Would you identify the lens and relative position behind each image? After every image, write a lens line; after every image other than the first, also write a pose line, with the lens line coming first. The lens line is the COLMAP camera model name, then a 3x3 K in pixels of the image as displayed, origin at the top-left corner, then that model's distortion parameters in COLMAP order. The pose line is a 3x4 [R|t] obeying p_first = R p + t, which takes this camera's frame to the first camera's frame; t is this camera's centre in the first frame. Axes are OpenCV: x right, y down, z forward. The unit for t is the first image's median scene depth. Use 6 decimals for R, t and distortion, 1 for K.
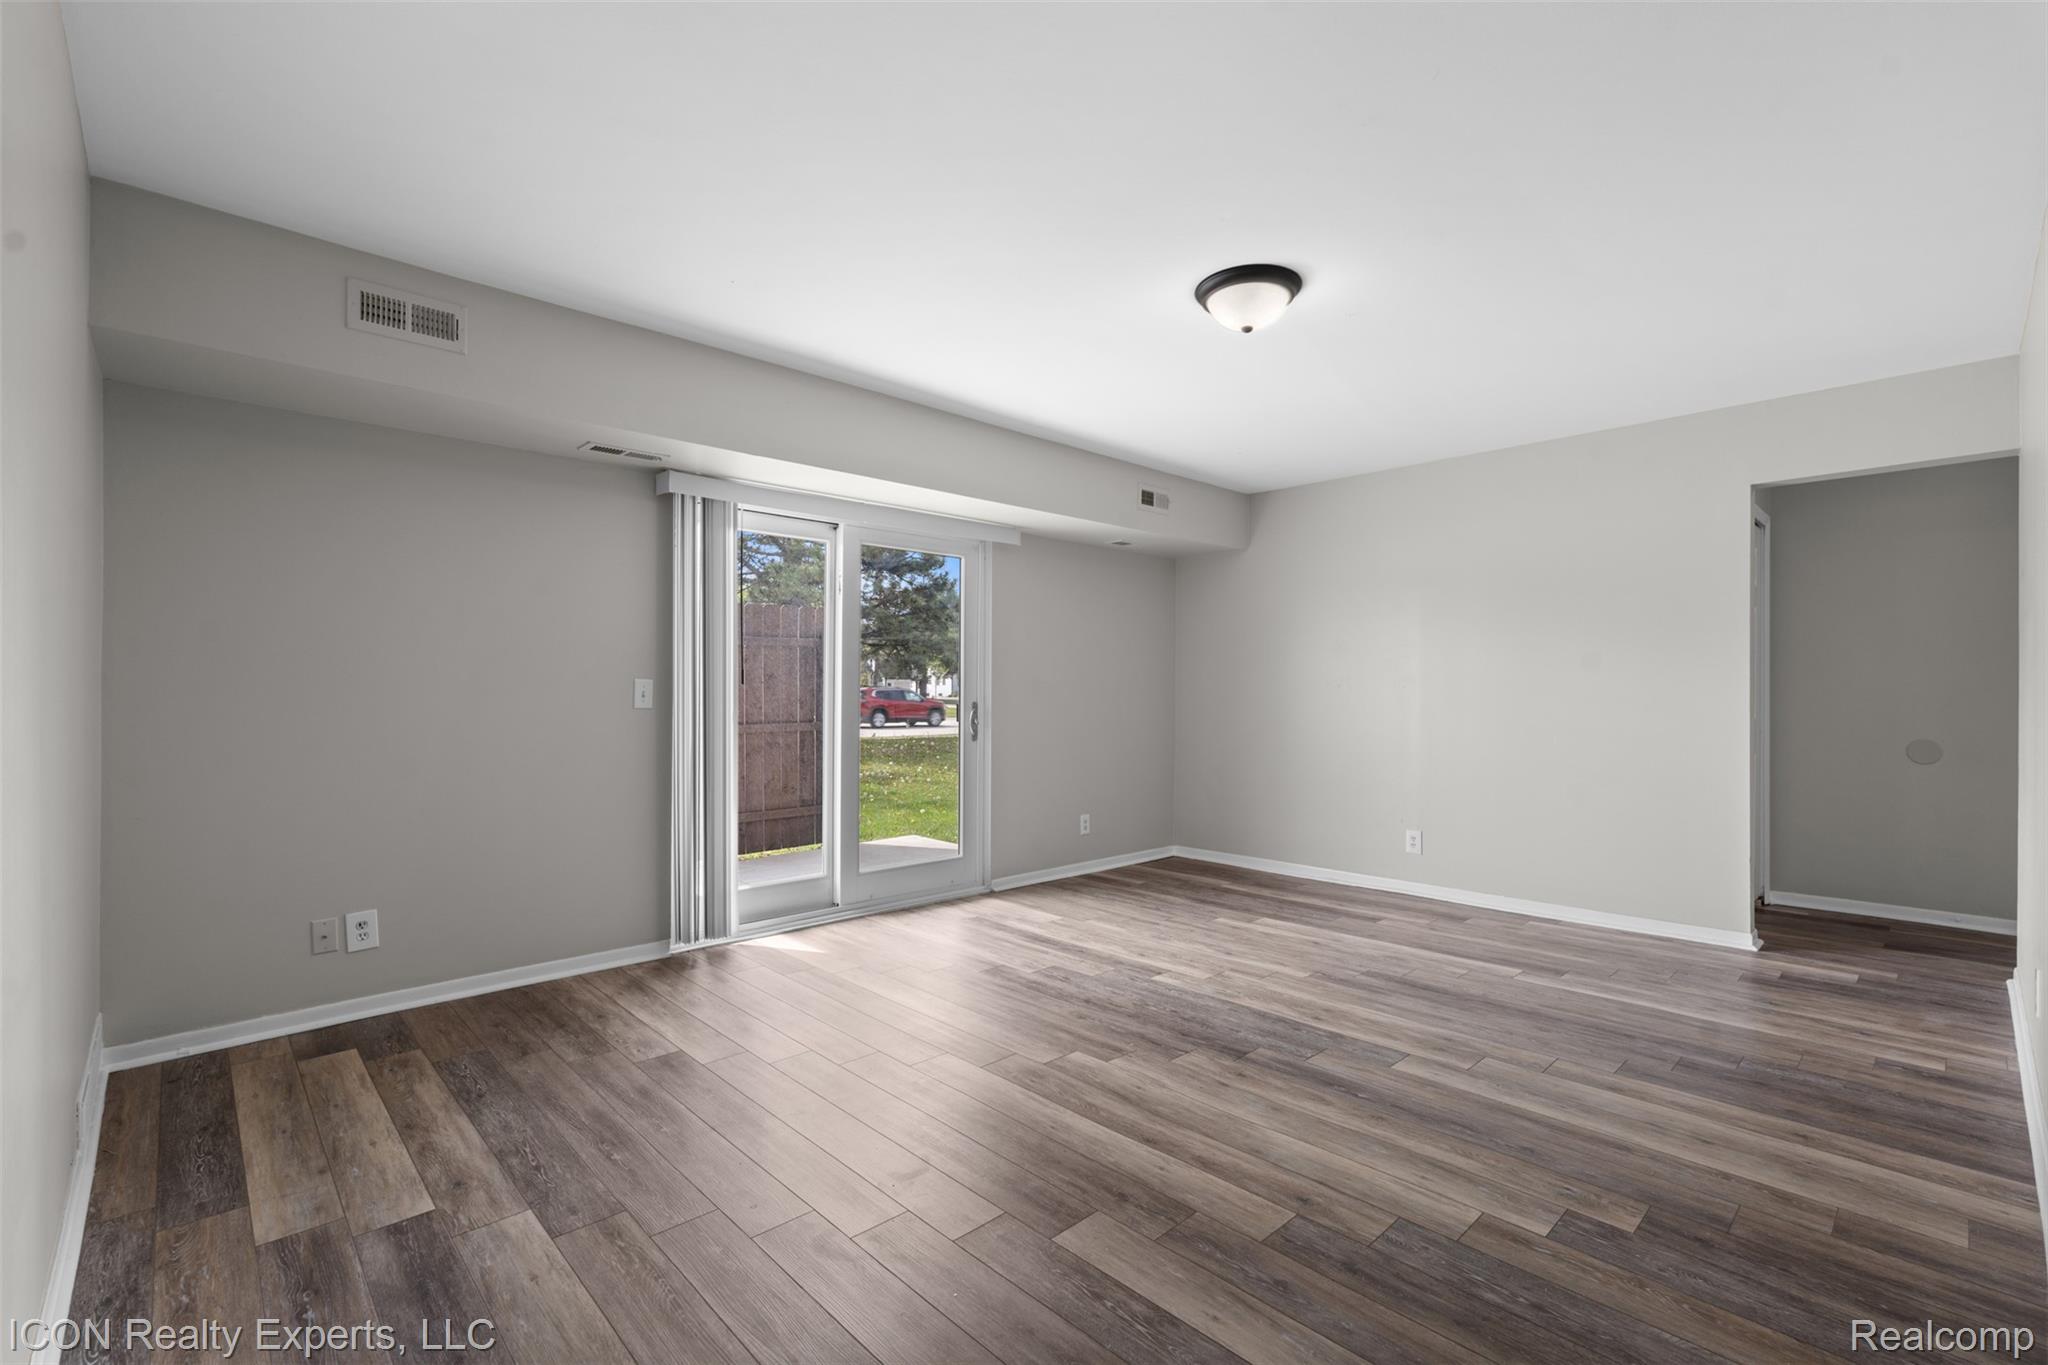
lens RADIAL K [[894.2, 0, 1028.7], [0, 894.2, 687.2], [0, 0, 1]] dist [-0.002440, -0.000478]
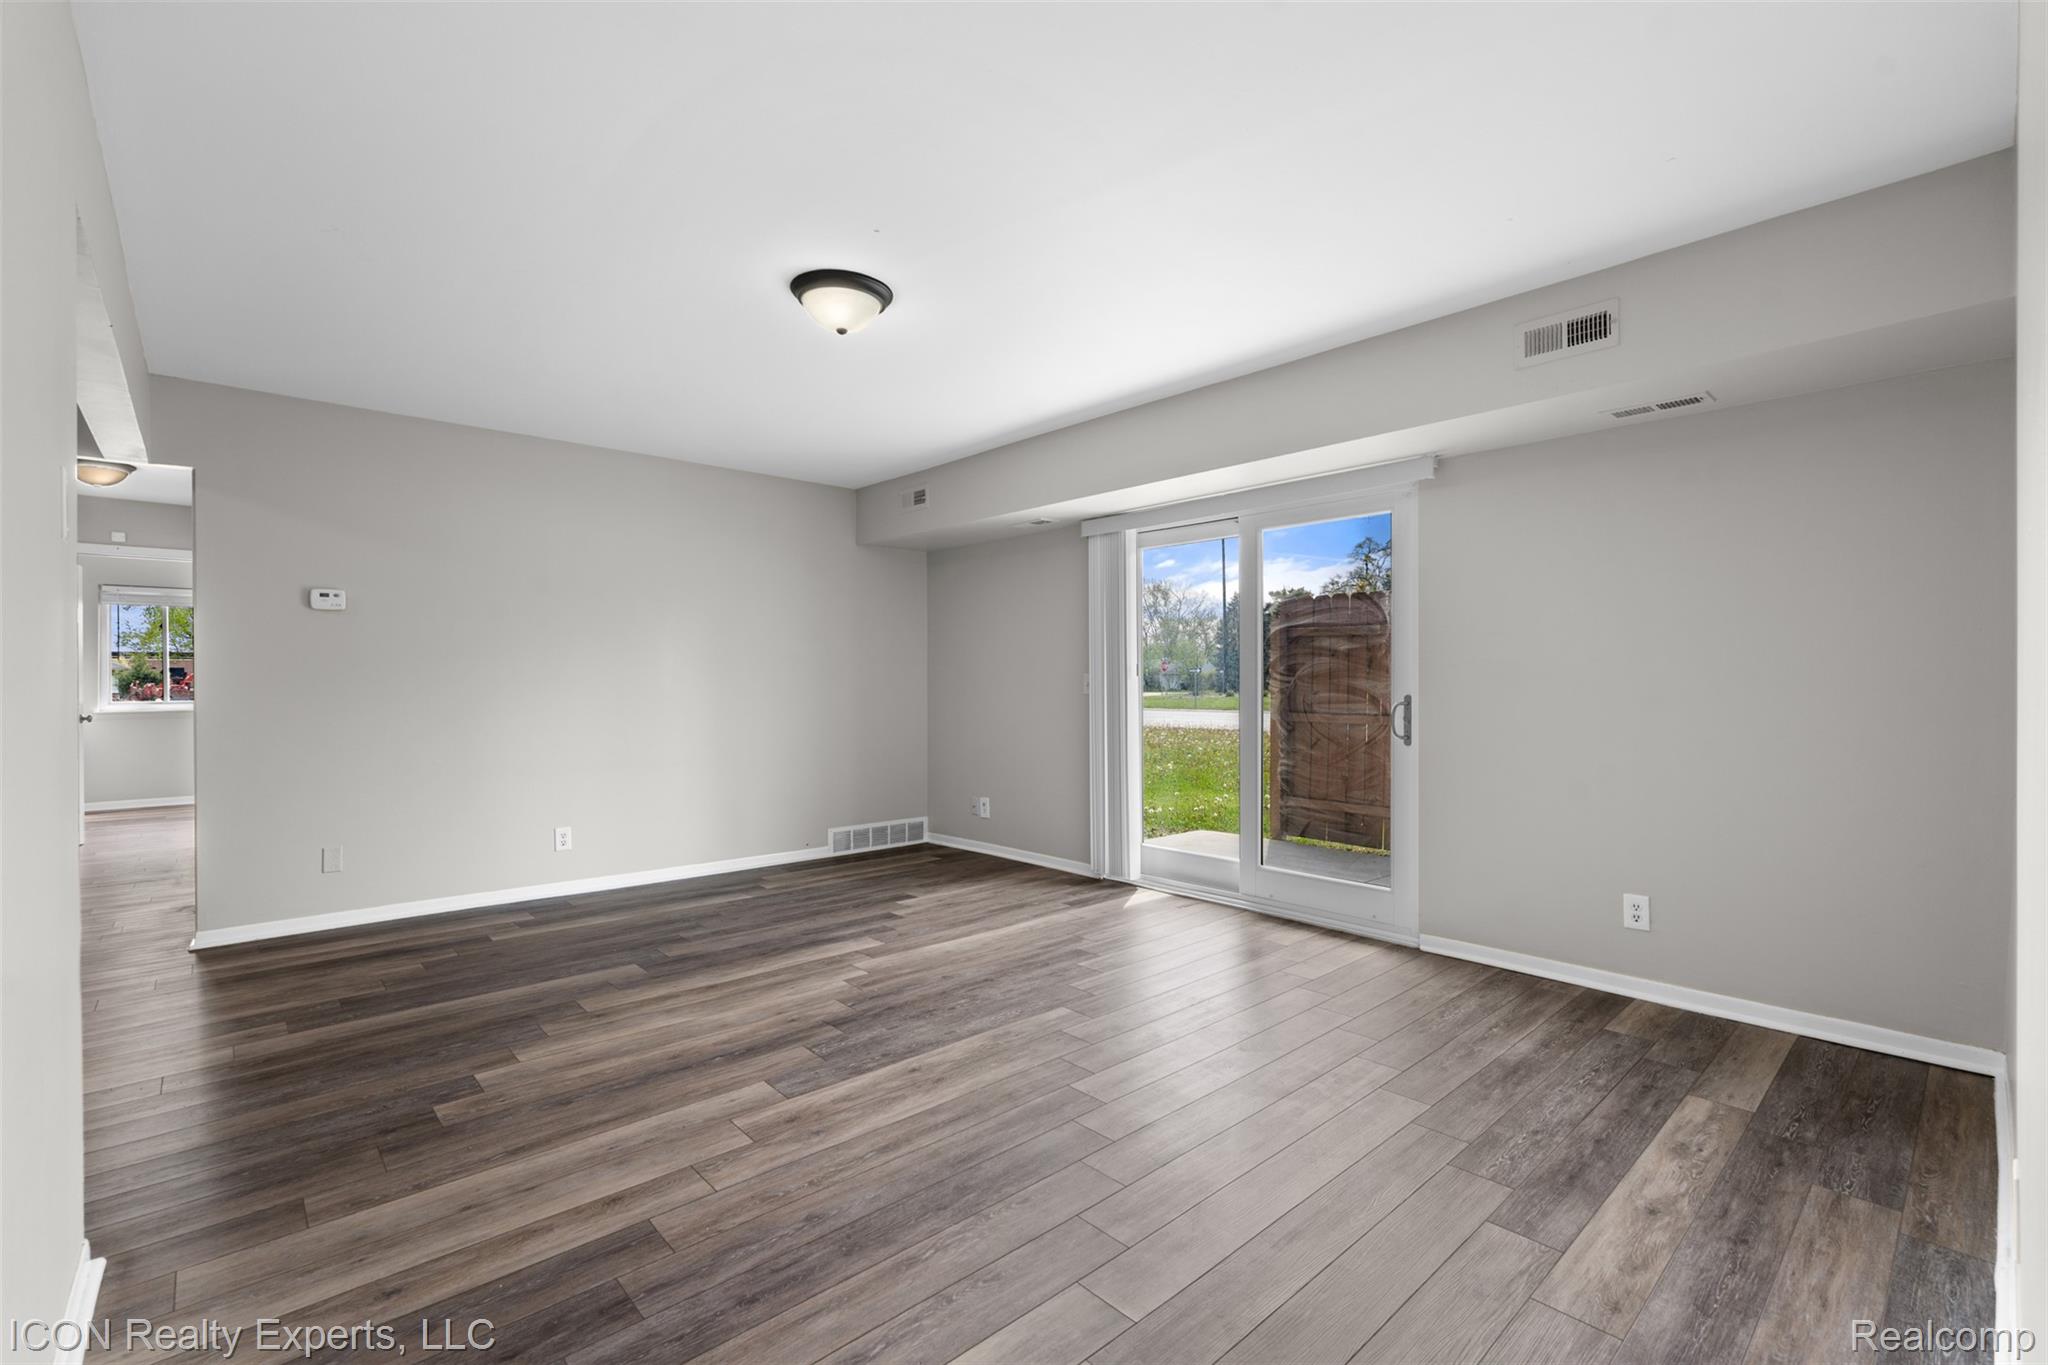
lens RADIAL K [[894.2, 0, 1028.7], [0, 894.2, 687.2], [0, 0, 1]] dist [-0.002440, -0.000478]
pose [[-0.017587, 0.004369, -0.999836, 1.161614], [0.007806, 0.999961, 0.004232, 0.007920], [0.999815, -0.007731, -0.017620, 1.127745]]
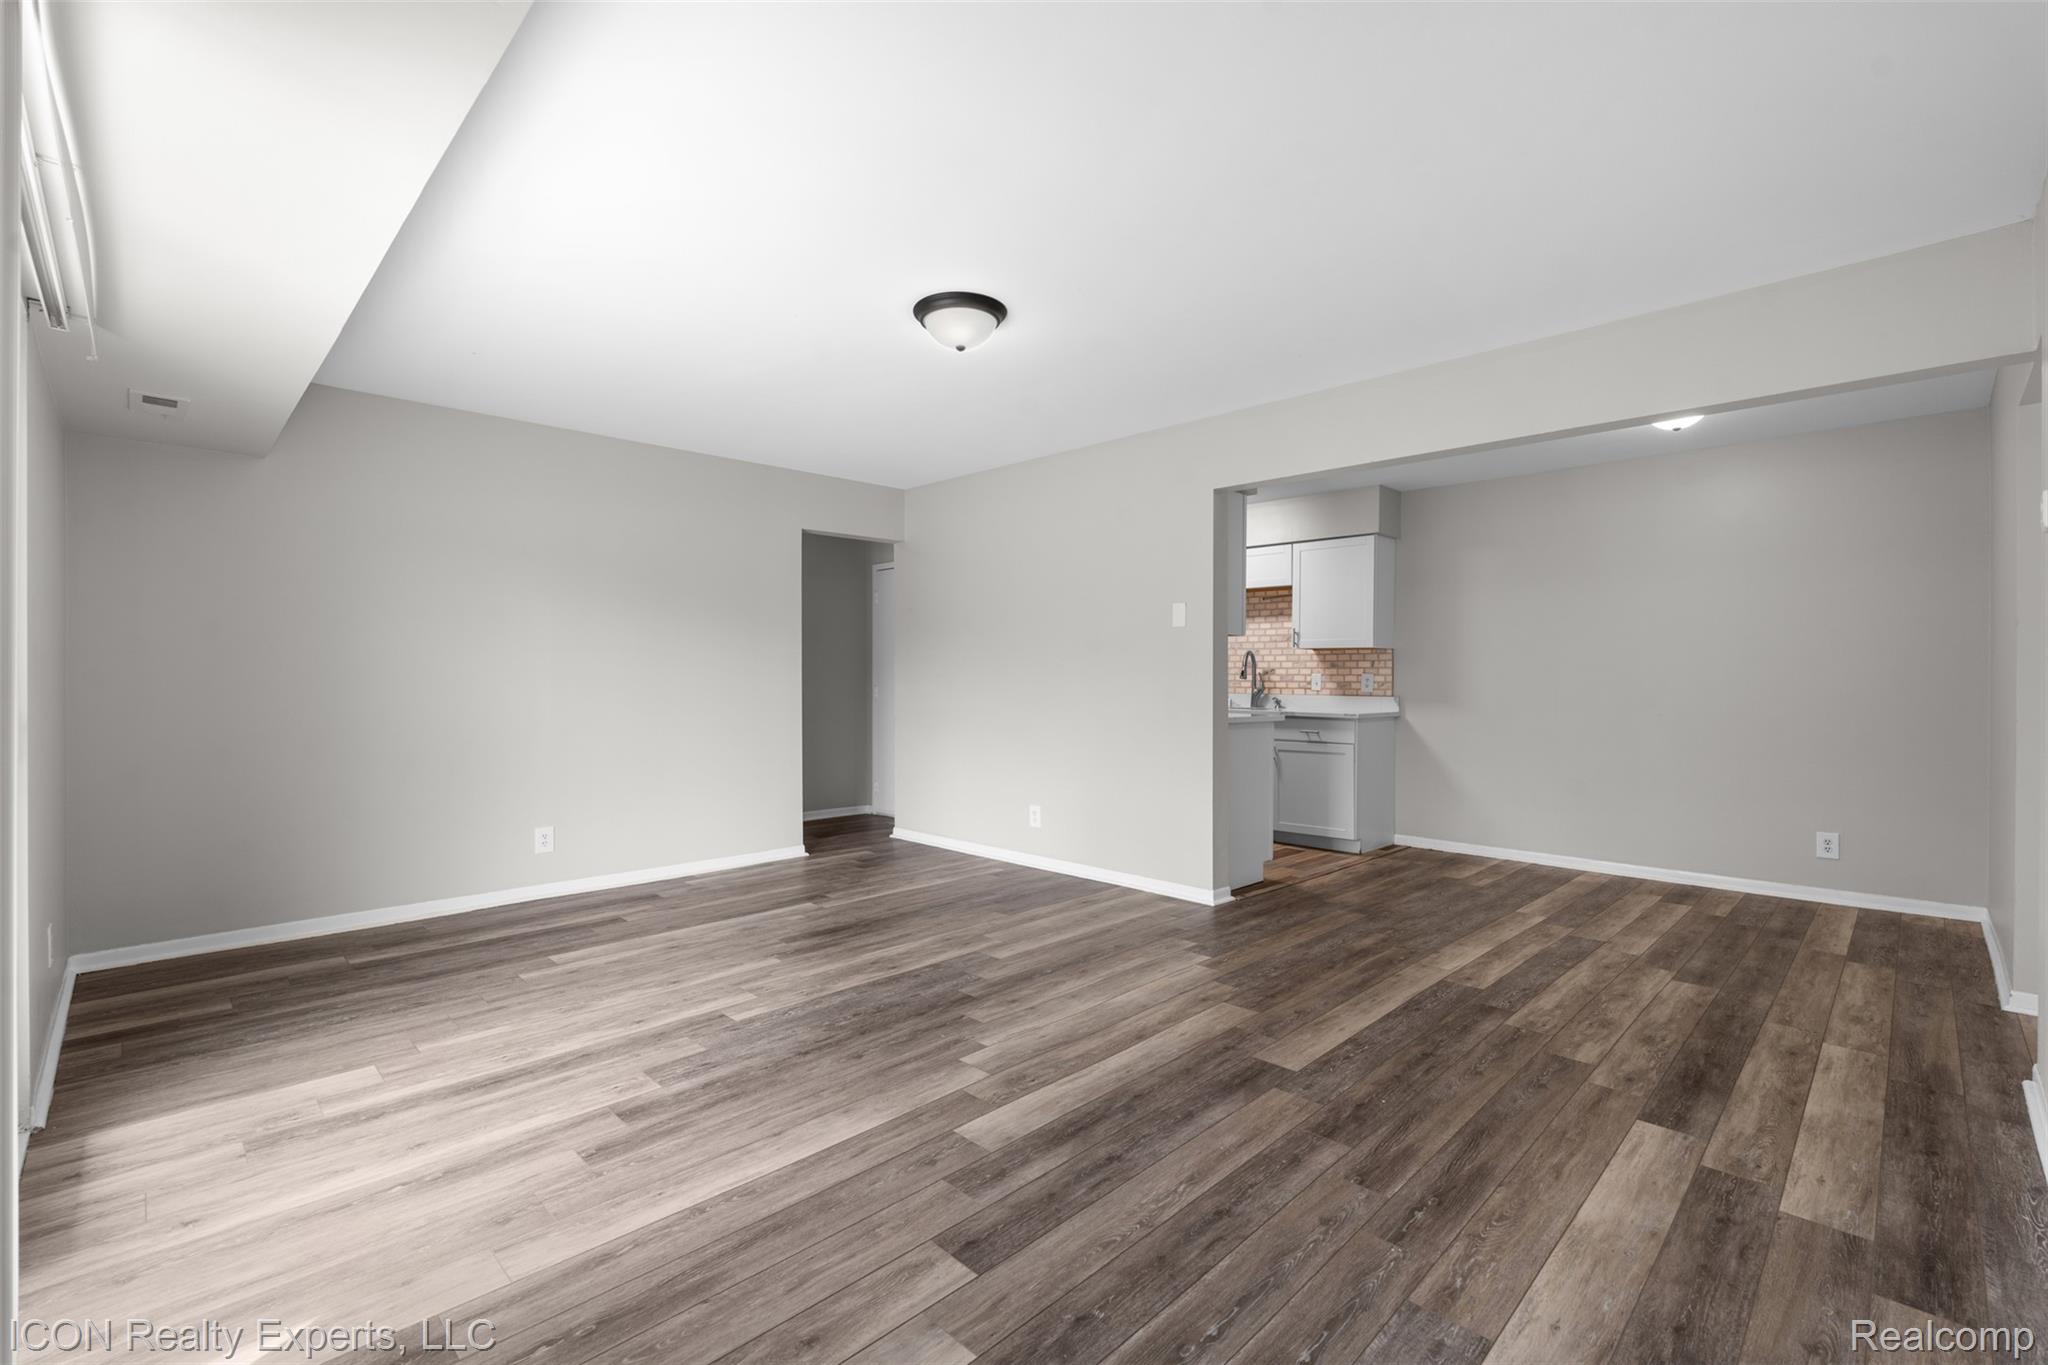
lens RADIAL K [[894.2, 0, 1028.7], [0, 894.2, 687.2], [0, 0, 1]] dist [-0.002440, -0.000478]
pose [[-0.026239, -0.012447, 0.999578, -0.792917], [-0.005345, 0.999910, 0.012311, 0.006340], [-0.999641, -0.005020, -0.026304, 0.863539]]
